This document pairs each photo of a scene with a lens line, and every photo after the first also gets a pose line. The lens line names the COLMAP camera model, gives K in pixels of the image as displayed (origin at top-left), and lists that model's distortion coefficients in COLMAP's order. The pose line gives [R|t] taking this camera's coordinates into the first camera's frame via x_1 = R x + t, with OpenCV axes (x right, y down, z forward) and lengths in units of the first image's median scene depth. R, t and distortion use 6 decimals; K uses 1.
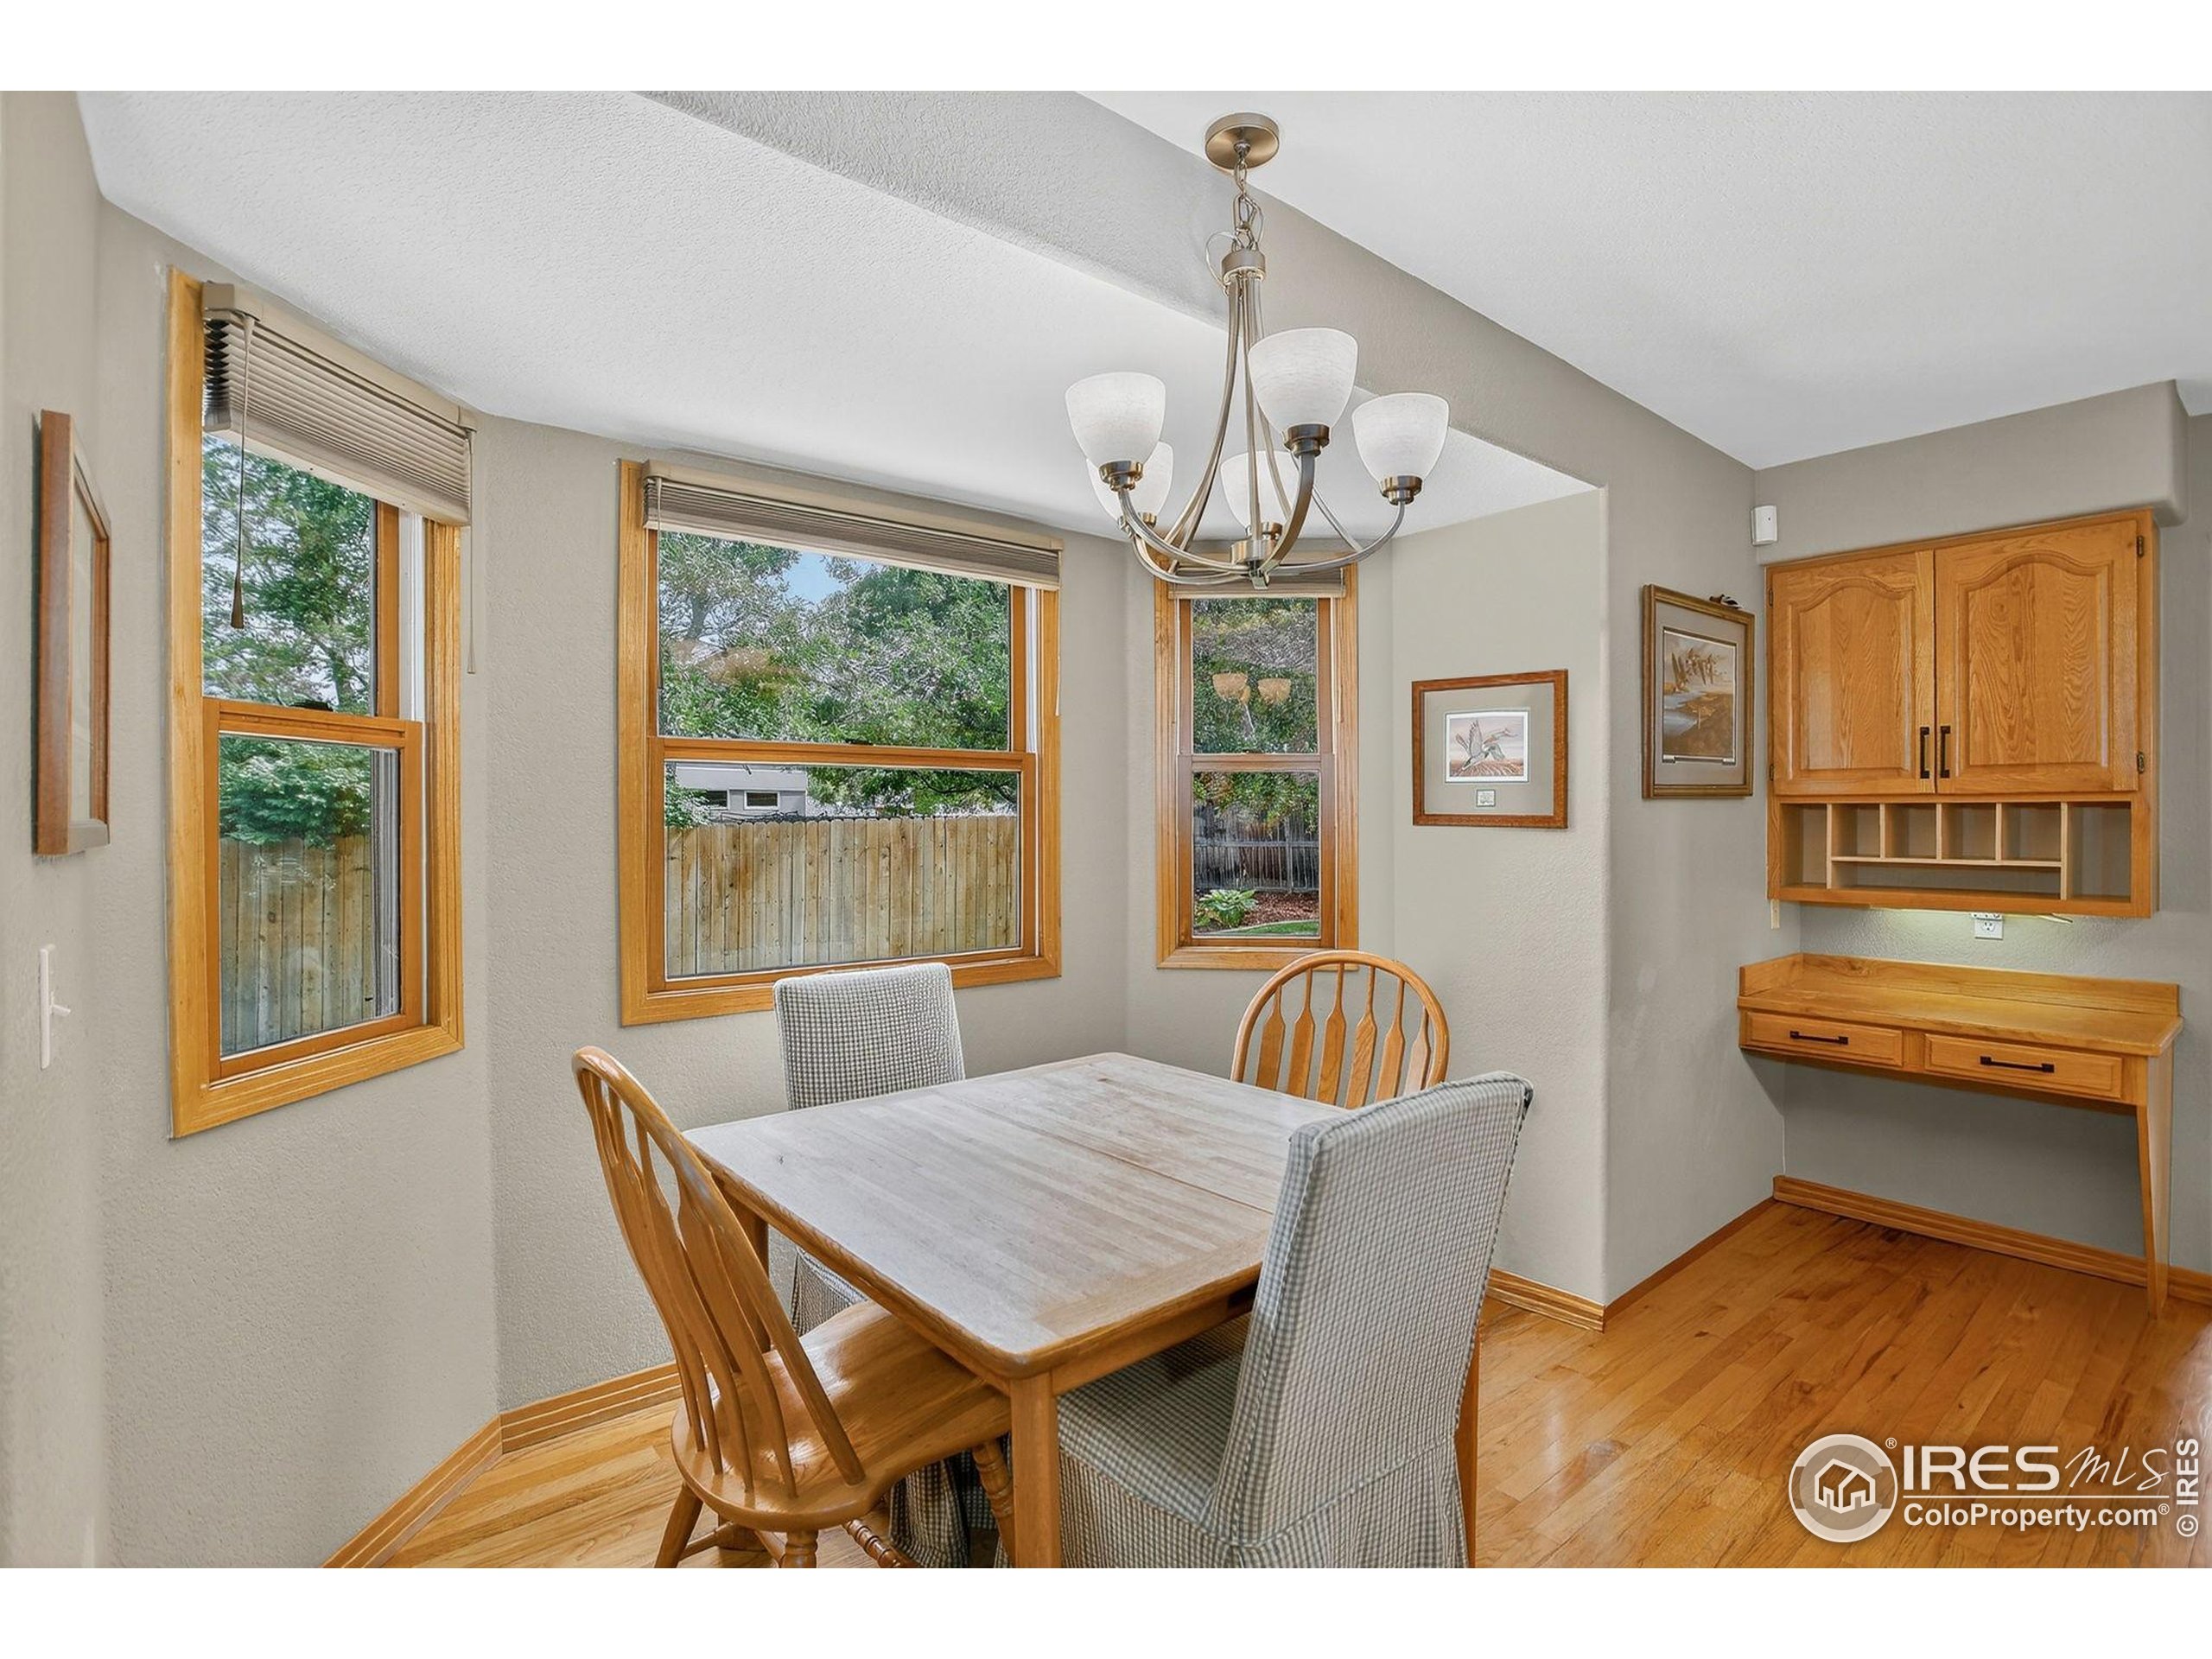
lens RADIAL K [[1081.5, 0, 1104.4], [0, 1081.5, 823.6], [0, 0, 1]] dist [-0.041479, 0.006689]
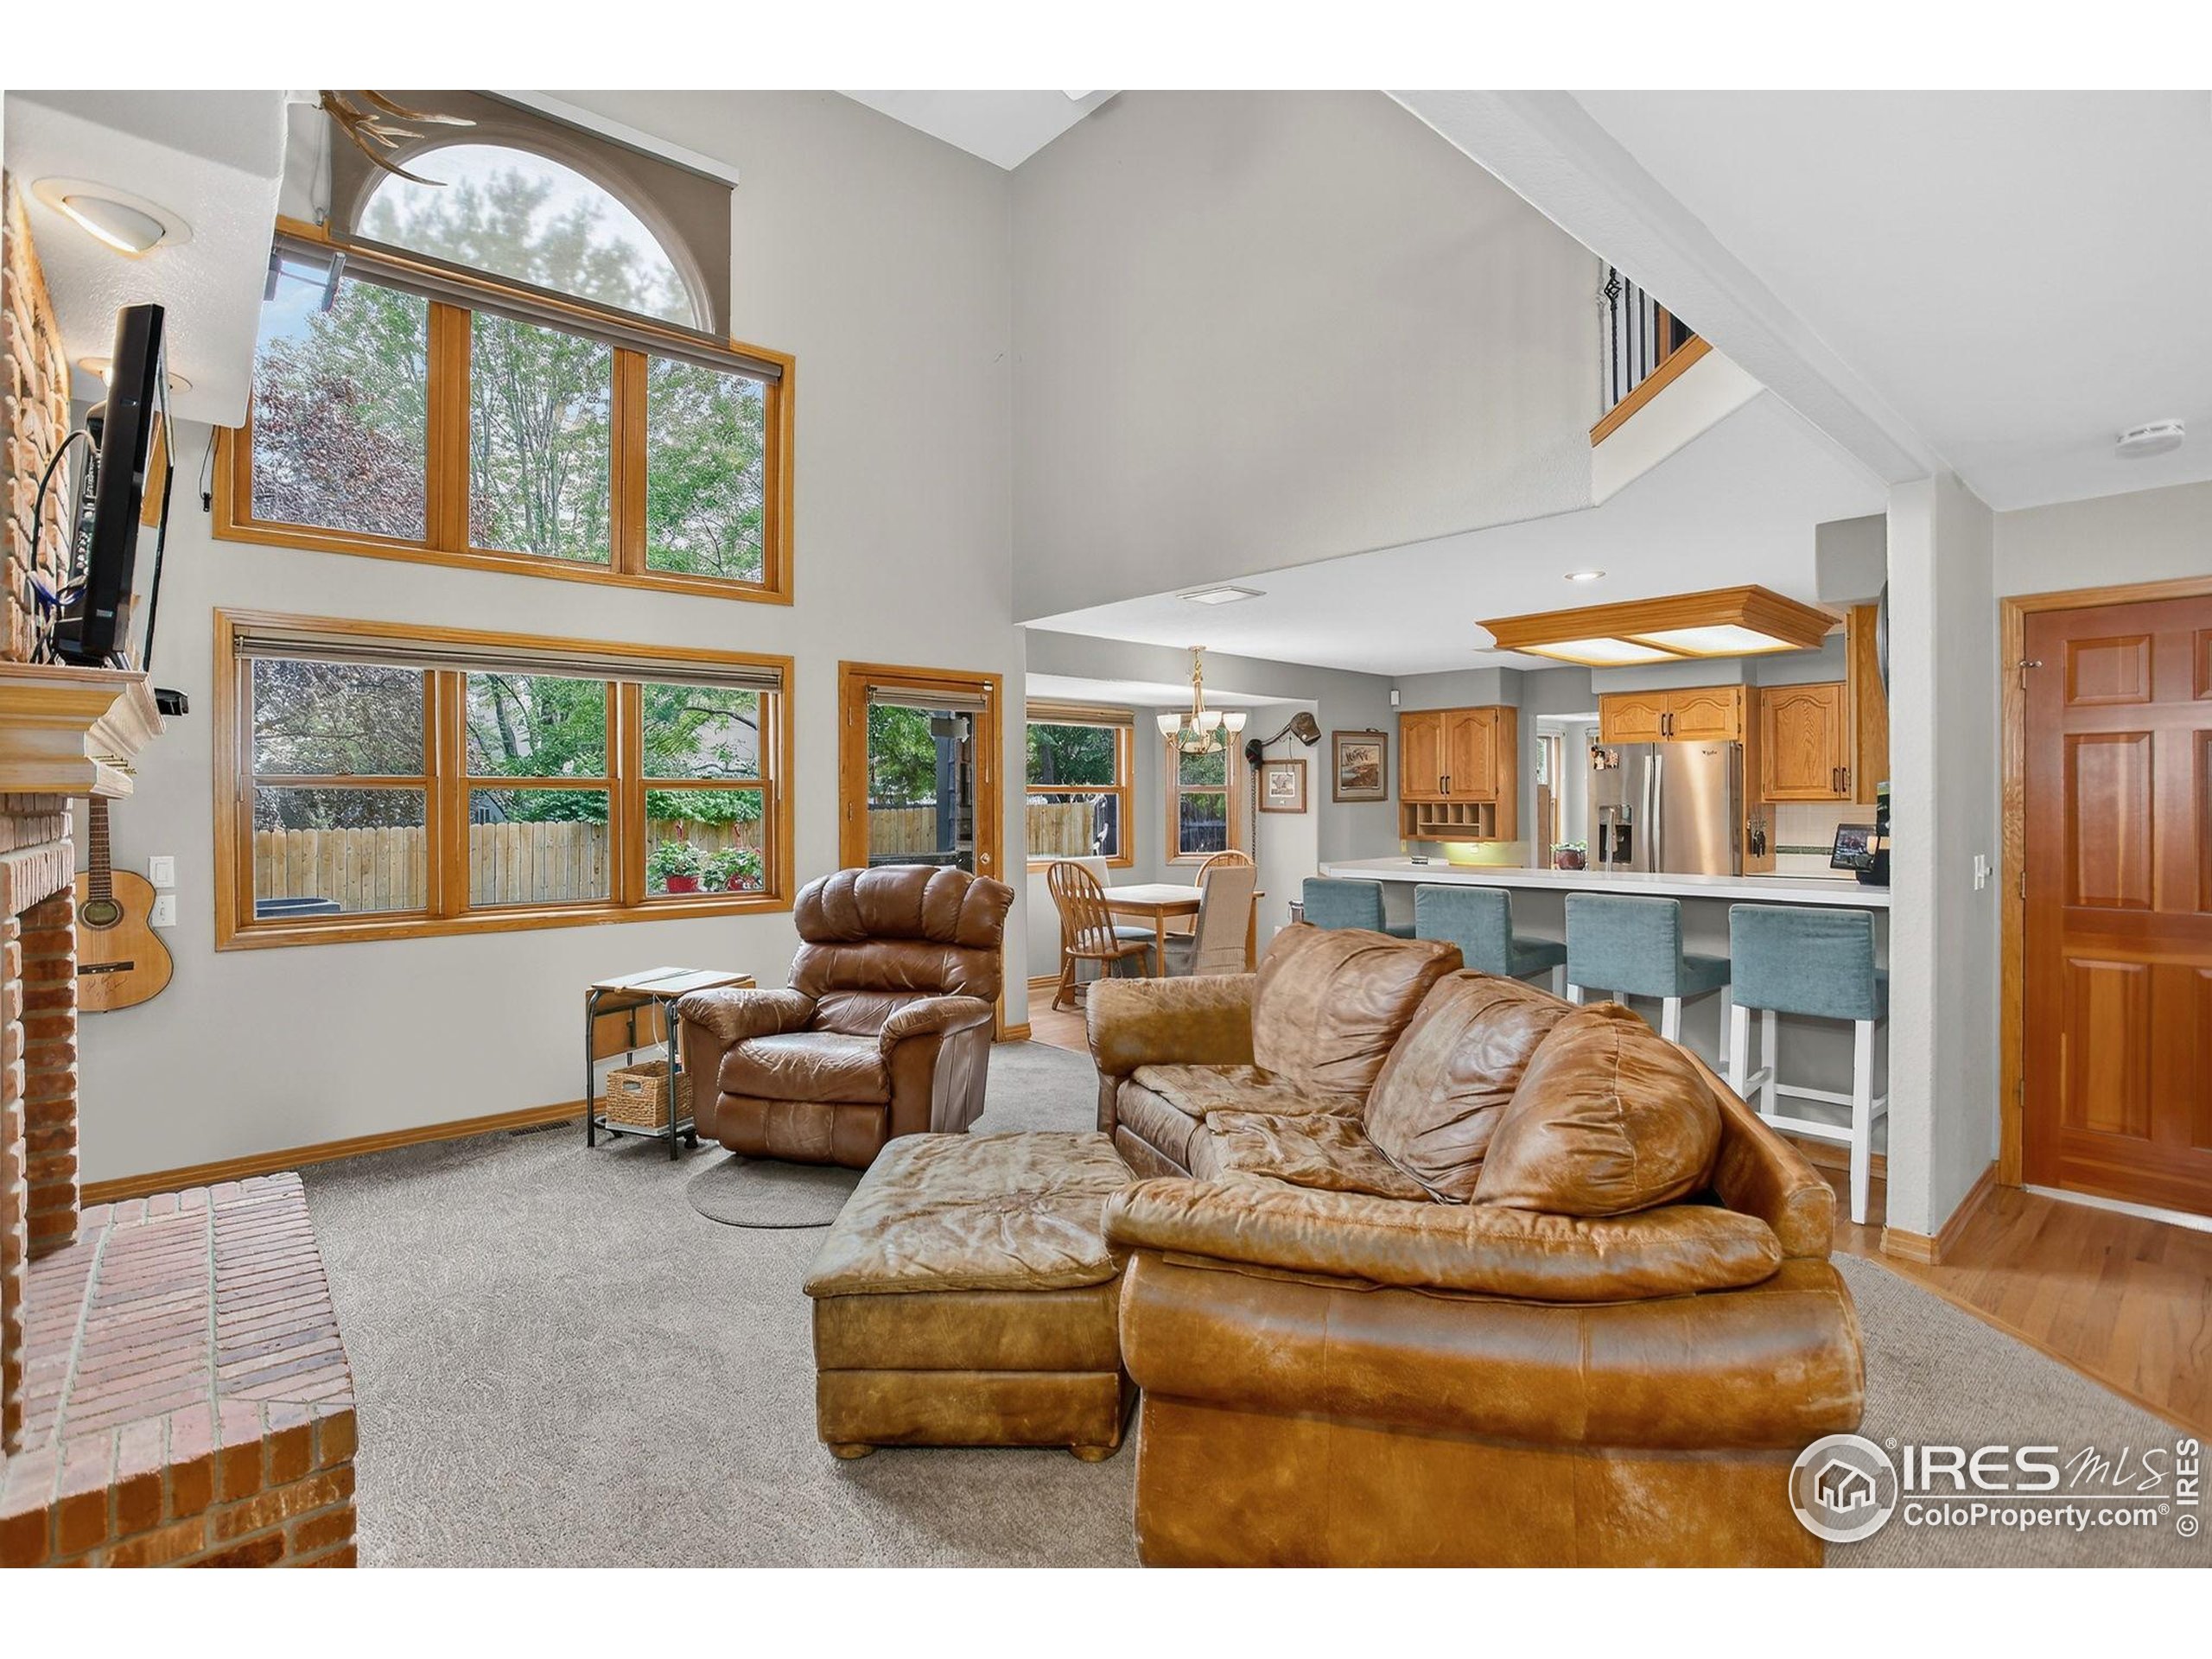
lens RADIAL K [[1081.5, 0, 1100.3], [0, 1081.5, 809.4], [0, 0, 1]] dist [-0.041479, 0.006689]
pose [[0.999462, -0.000770, 0.032803, -0.221073], [0.000829, 0.999998, -0.001768, -0.000647], [-0.032802, 0.001794, 0.999460, -1.845045]]
